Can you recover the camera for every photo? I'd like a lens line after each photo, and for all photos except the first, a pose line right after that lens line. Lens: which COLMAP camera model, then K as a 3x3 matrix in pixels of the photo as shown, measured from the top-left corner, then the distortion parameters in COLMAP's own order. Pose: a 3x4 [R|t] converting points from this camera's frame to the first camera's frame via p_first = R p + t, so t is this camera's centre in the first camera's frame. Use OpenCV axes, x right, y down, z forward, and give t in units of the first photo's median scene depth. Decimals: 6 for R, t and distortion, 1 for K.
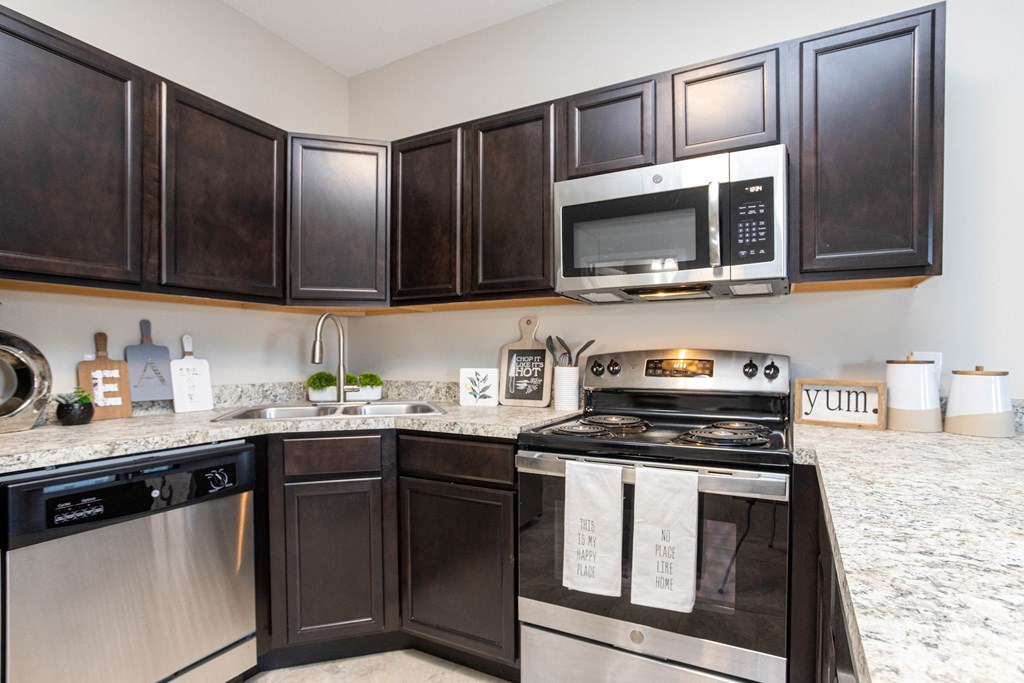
lens RADIAL K [[496.5, 0, 543.0], [0, 496.5, 358.8], [0, 0, 1]] dist [-0.029408, 0.004945]
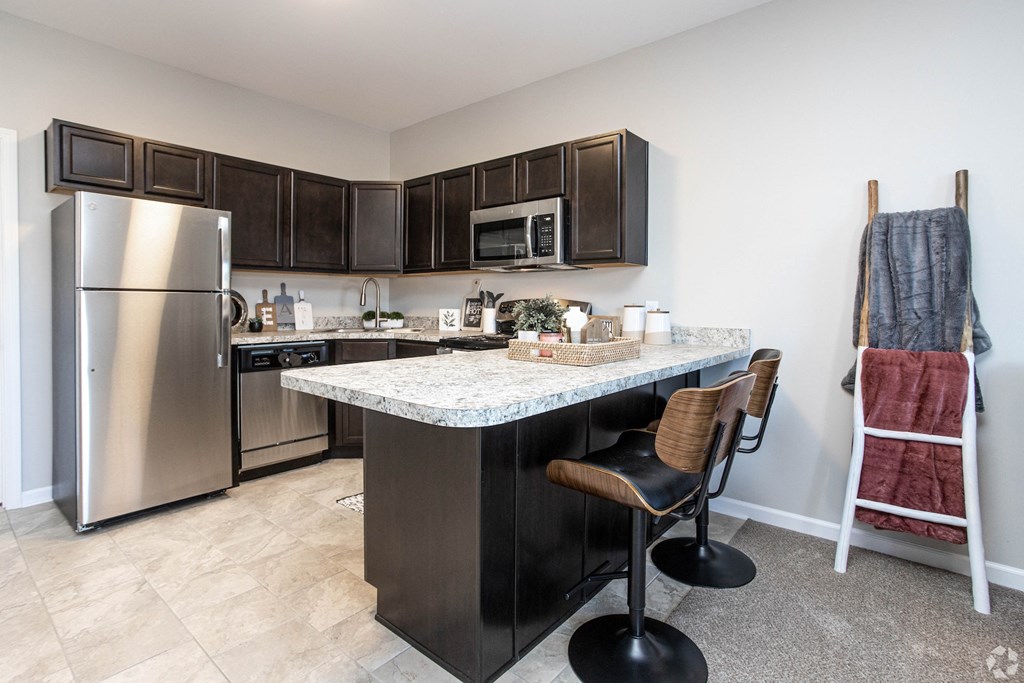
lens RADIAL K [[493.0, 0, 510.1], [0, 493.0, 303.0], [0, 0, 1]] dist [-0.017871, 0.006752]
pose [[0.971063, 0.004883, -0.238774, 0.638936], [-0.006315, 0.999966, -0.005234, 0.006745], [0.238741, 0.006590, 0.971061, -0.822501]]
